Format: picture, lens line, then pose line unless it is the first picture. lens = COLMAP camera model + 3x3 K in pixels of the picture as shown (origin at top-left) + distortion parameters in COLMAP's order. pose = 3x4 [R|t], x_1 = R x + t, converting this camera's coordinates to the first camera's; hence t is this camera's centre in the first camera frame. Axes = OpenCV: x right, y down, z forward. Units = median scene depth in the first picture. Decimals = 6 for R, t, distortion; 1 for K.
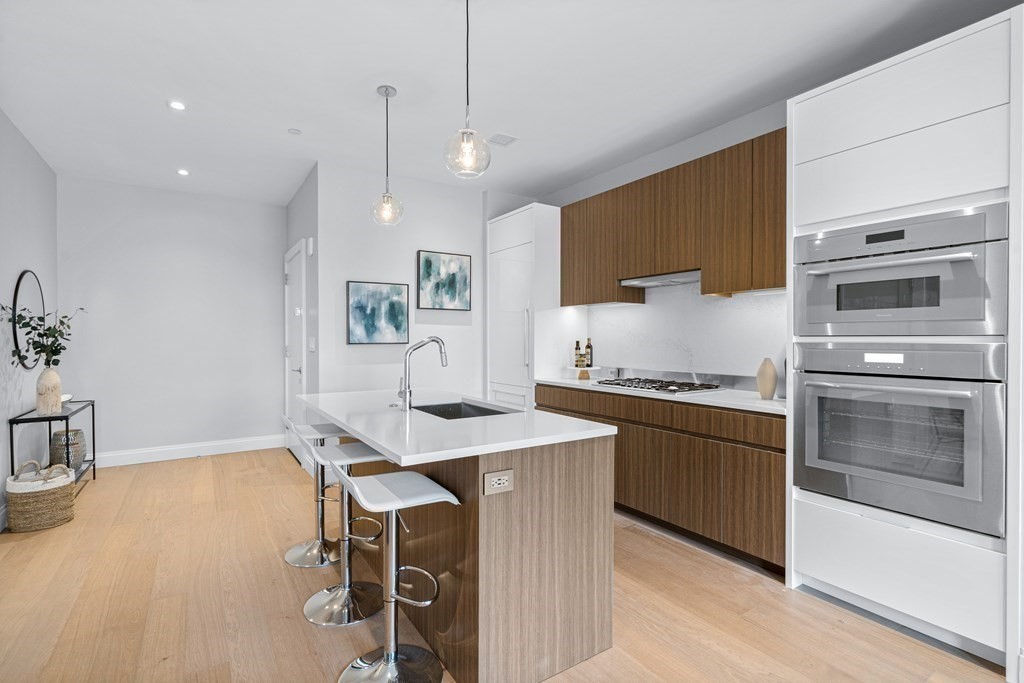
lens RADIAL K [[475.9, 0, 511.5], [0, 475.9, 339.8], [0, 0, 1]] dist [-0.000837, 0.000542]
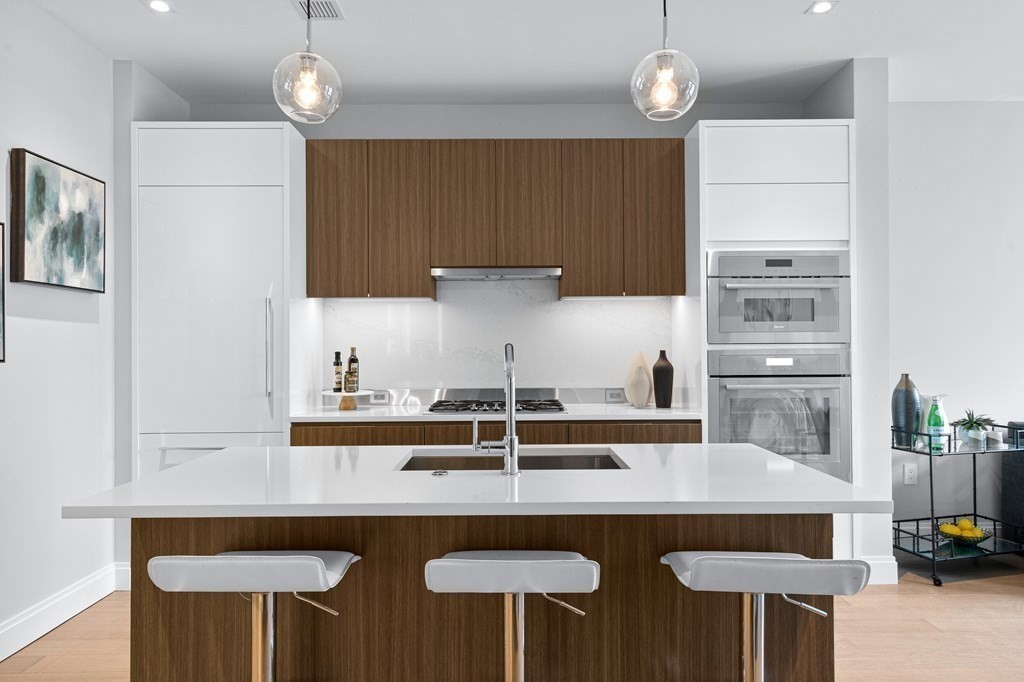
lens RADIAL K [[661.2, 0, 510.3], [0, 661.2, 341.5], [0, 0, 1]] dist [0.001072, 0.004265]
pose [[0.548647, 0.002957, 0.836049, -0.489968], [0.007792, 0.999932, -0.008650, -0.002021], [-0.836018, 0.011260, 0.548587, 0.309287]]
